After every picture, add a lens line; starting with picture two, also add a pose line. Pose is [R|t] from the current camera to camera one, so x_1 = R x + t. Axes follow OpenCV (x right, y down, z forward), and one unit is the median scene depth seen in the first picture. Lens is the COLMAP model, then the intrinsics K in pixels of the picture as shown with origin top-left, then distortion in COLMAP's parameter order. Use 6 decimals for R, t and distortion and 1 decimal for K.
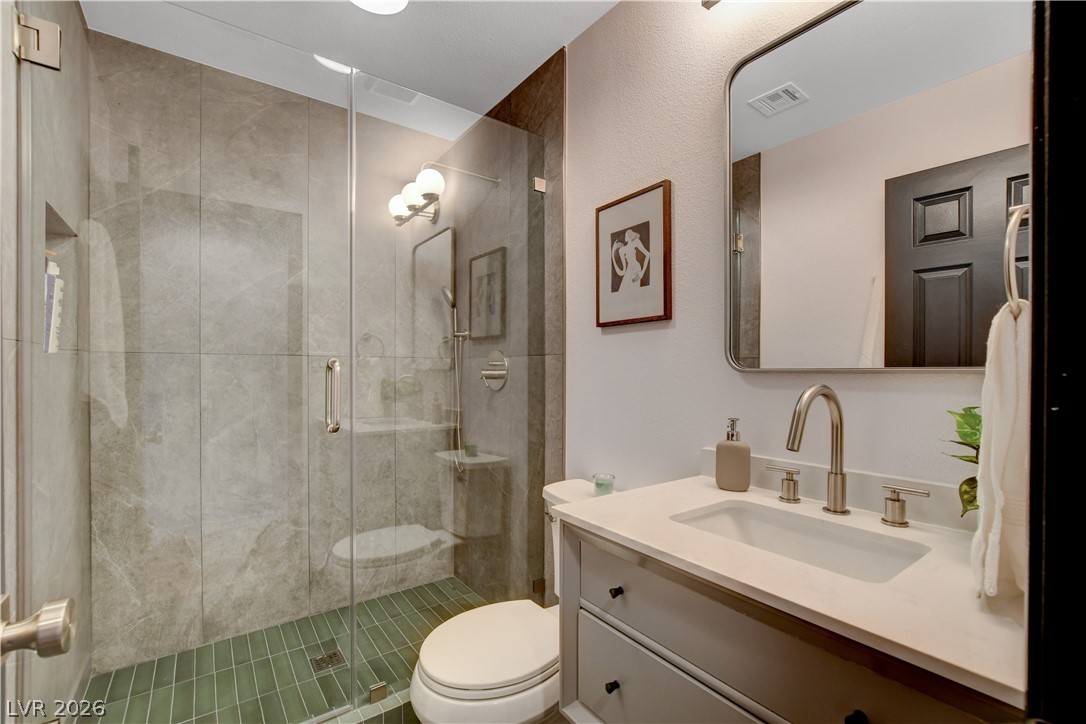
lens RADIAL K [[494.1, 0, 543.0], [0, 494.1, 362.0], [0, 0, 1]] dist [-0.002843, -0.001037]
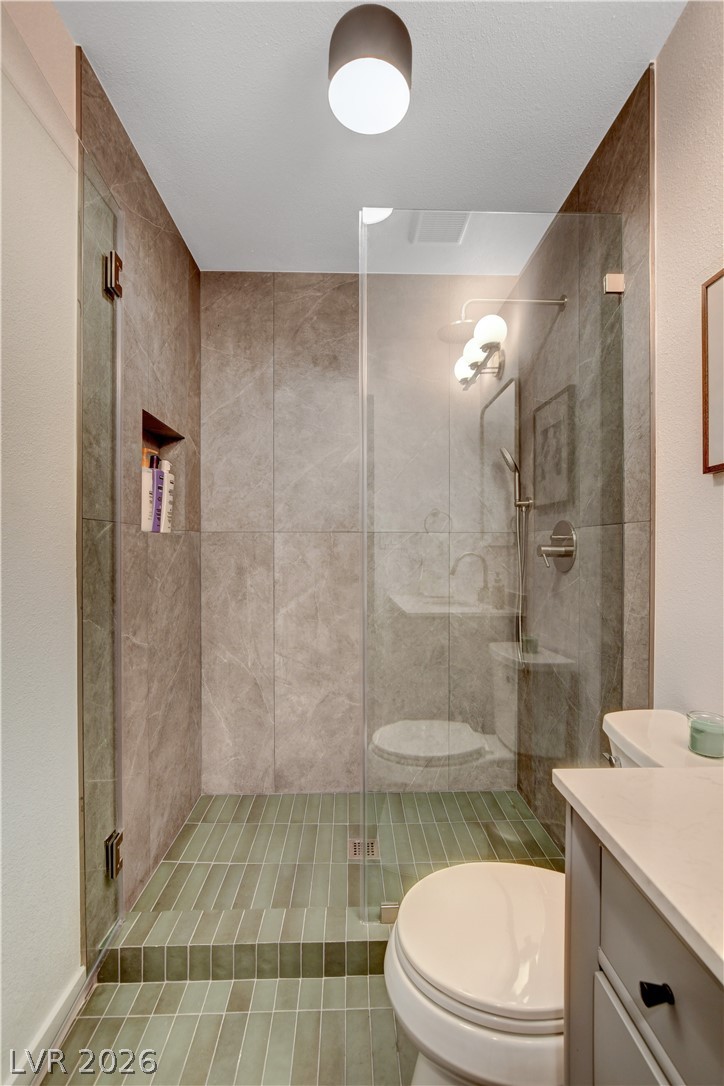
lens RADIAL K [[478.9, 0, 362.5], [0, 478.9, 548.5], [0, 0, 1]] dist [-0.015705, 0.007180]
pose [[0.817088, -0.002929, -0.576506, 0.087605], [0.010011, 0.999908, 0.009109, 0.011699], [0.576426, -0.013214, 0.817042, 0.220888]]
